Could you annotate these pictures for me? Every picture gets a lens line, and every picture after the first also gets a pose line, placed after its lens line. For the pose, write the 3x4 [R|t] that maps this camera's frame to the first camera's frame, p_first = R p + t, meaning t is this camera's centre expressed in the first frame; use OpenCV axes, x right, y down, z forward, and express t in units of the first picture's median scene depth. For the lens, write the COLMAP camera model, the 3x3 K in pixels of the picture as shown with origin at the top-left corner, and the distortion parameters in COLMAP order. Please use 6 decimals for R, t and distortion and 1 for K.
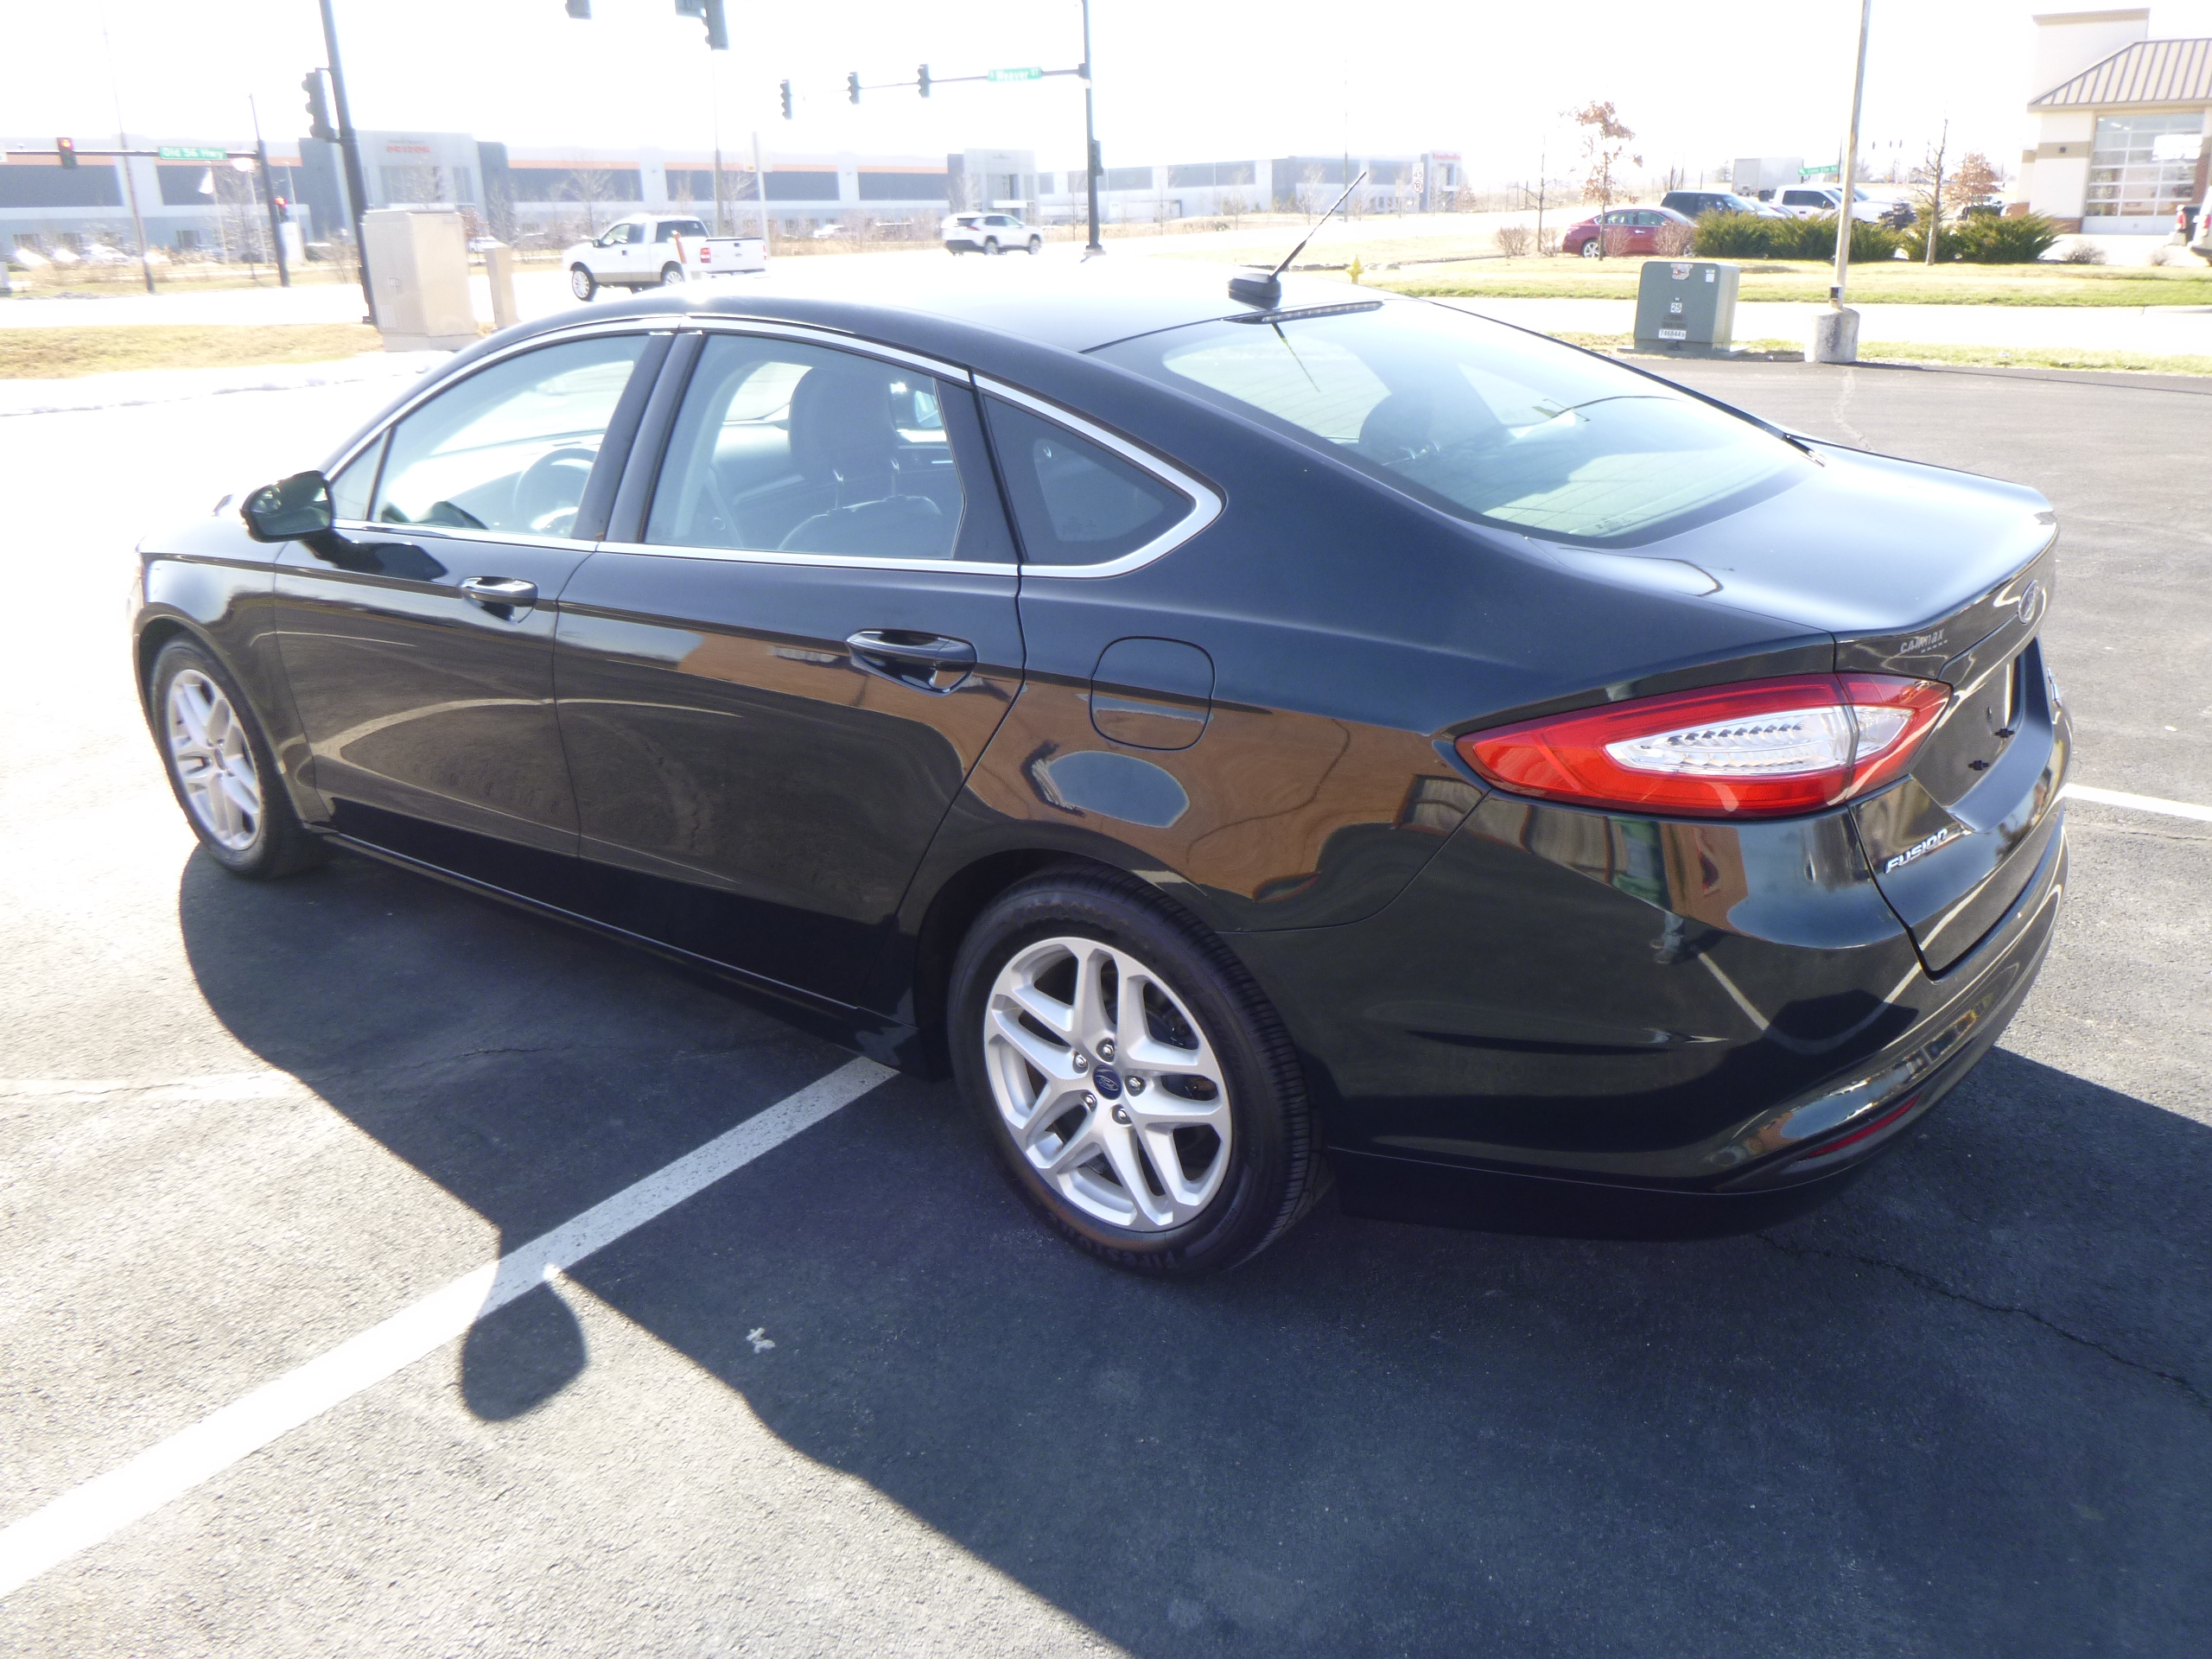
lens RADIAL K [[1651.5, 0, 1106.0], [0, 1651.5, 829.5], [0, 0, 1]] dist [-0.050352, -0.002346]
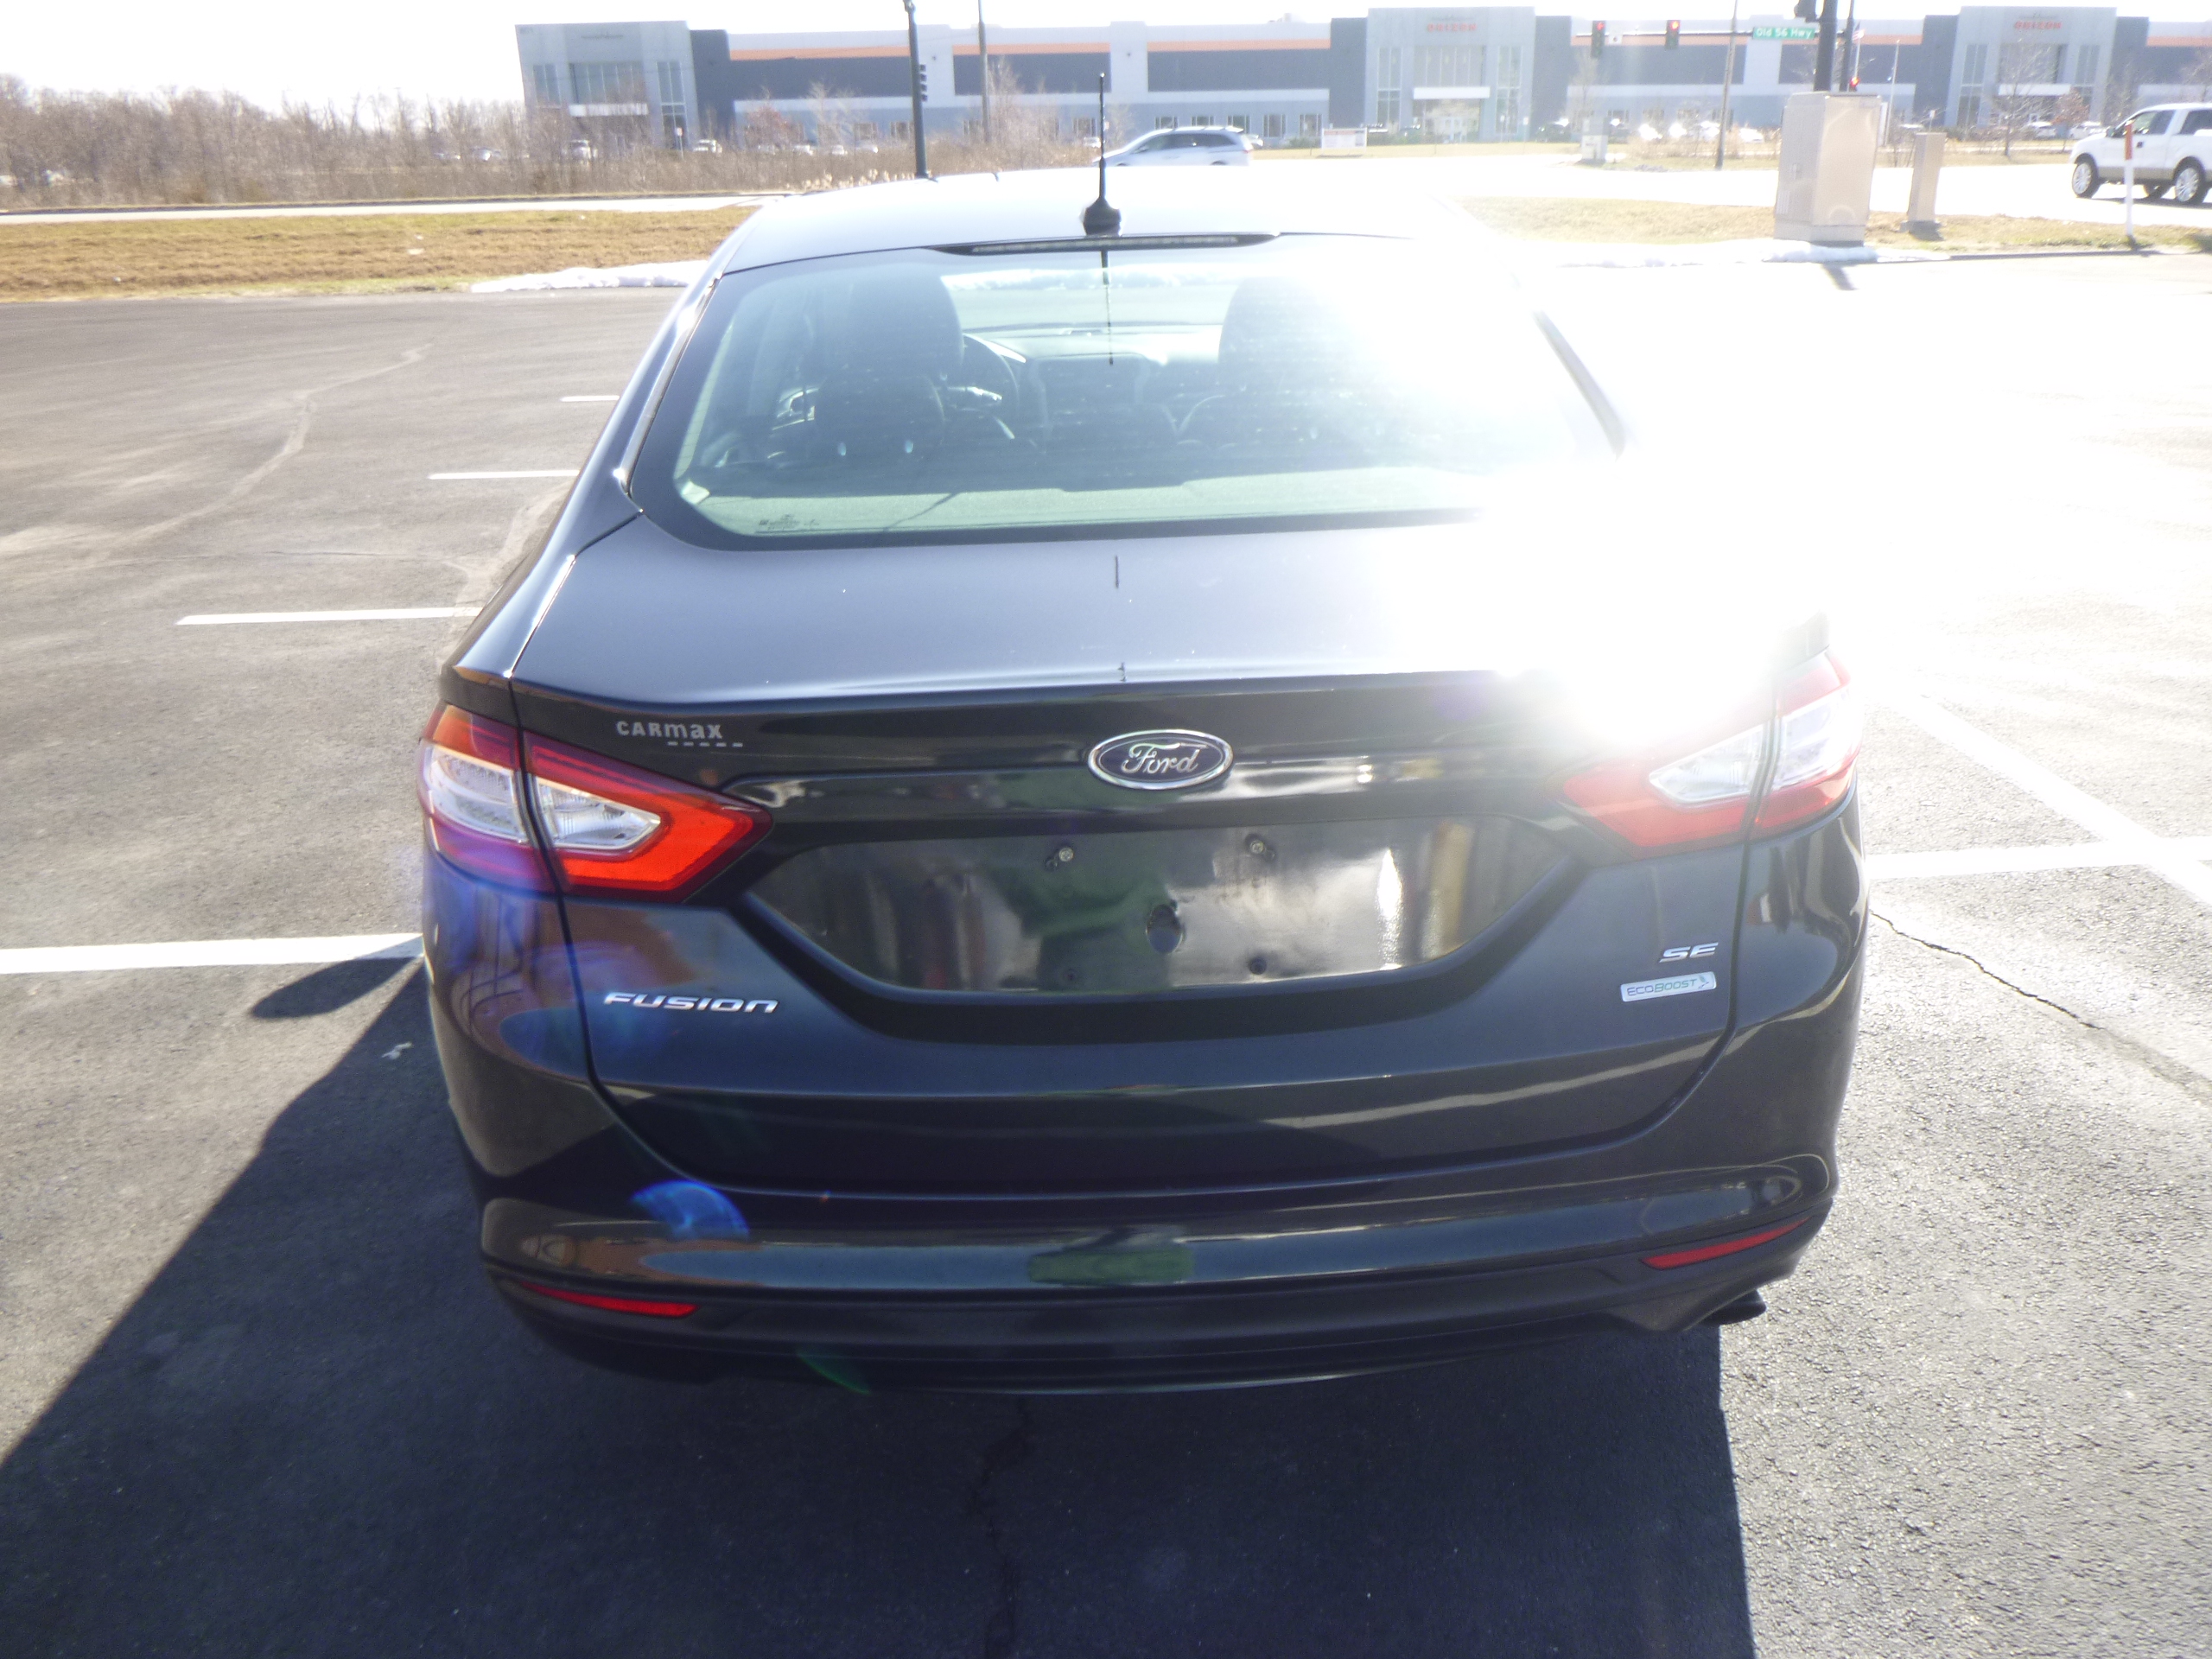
lens RADIAL K [[1617.6, 0, 1103.7], [0, 1617.6, 866.8], [0, 0, 1]] dist [-0.033031, -0.011128]
pose [[0.633334, 0.317239, -0.705866, 0.070071], [-0.252733, 0.946892, 0.198800, -0.014677], [0.731446, 0.052489, 0.679876, 0.041615]]
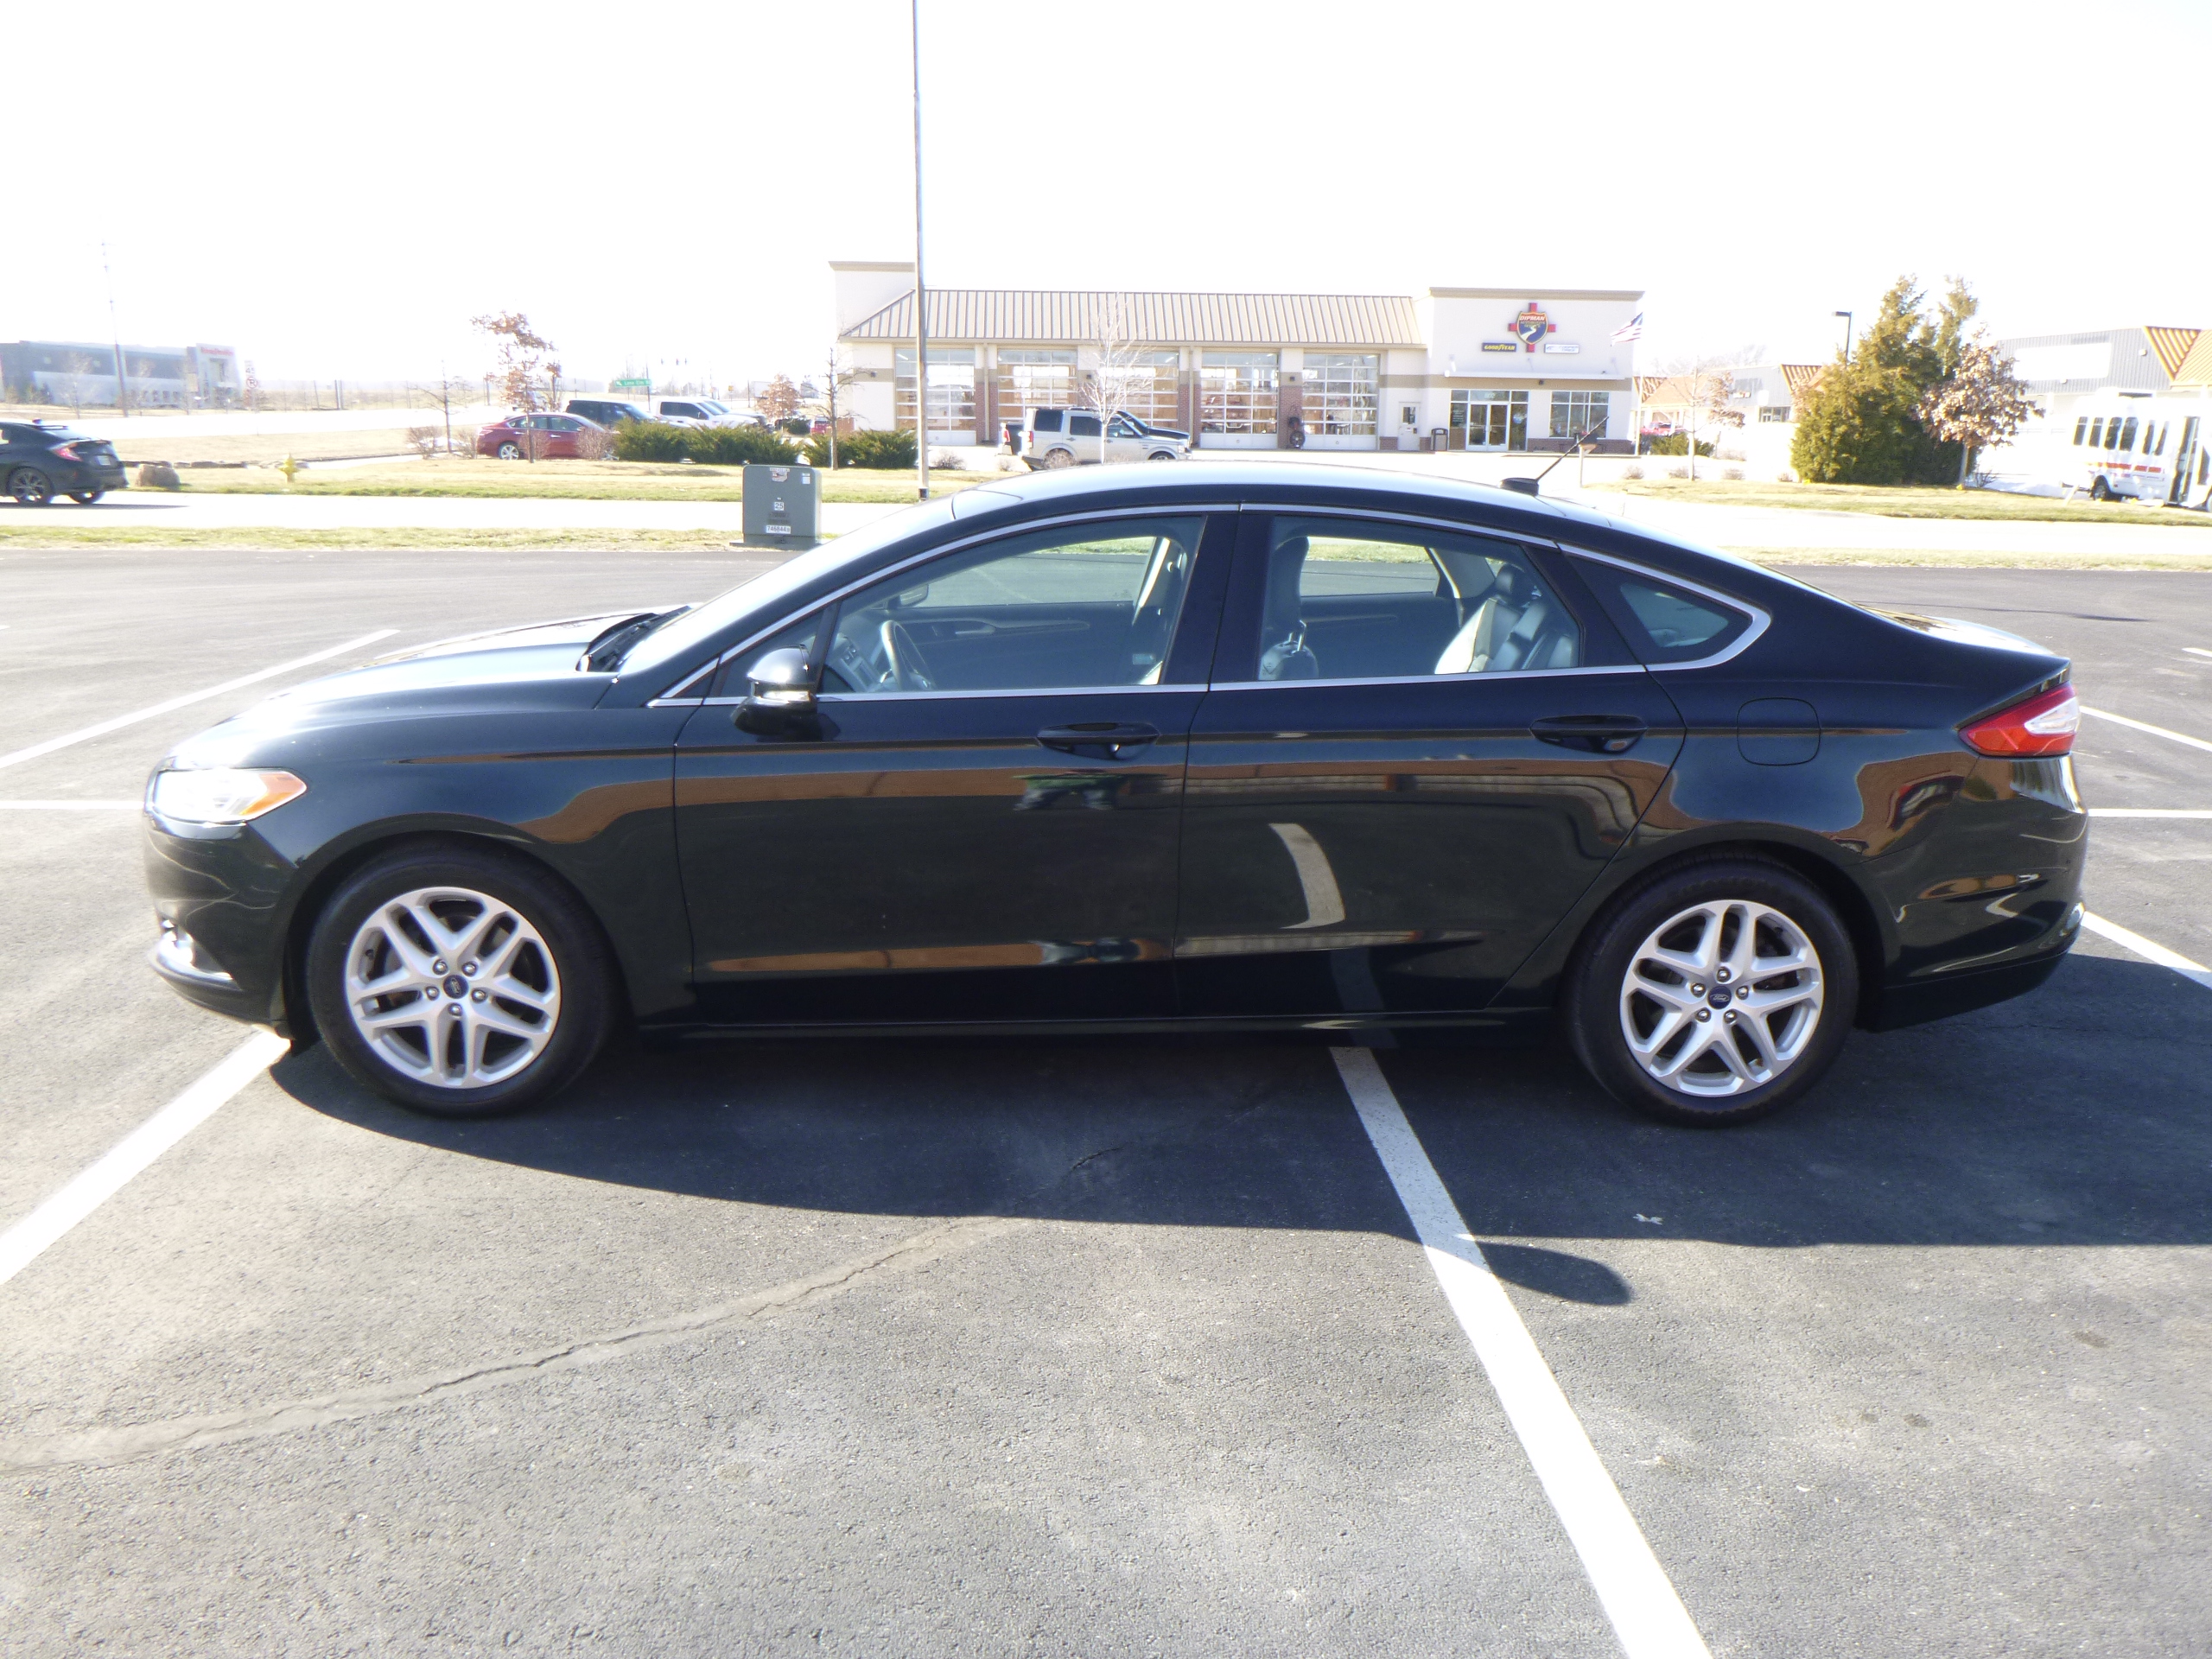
lens RADIAL K [[1642.3, 0, 1106.0], [0, 1642.3, 829.5], [0, 0, 1]] dist [-0.029130, 0.002165]
pose [[0.768007, -0.112317, 0.630516, -0.104174], [0.184199, 0.981642, -0.049500, -0.002131], [-0.613381, 0.154157, 0.774596, 0.011824]]
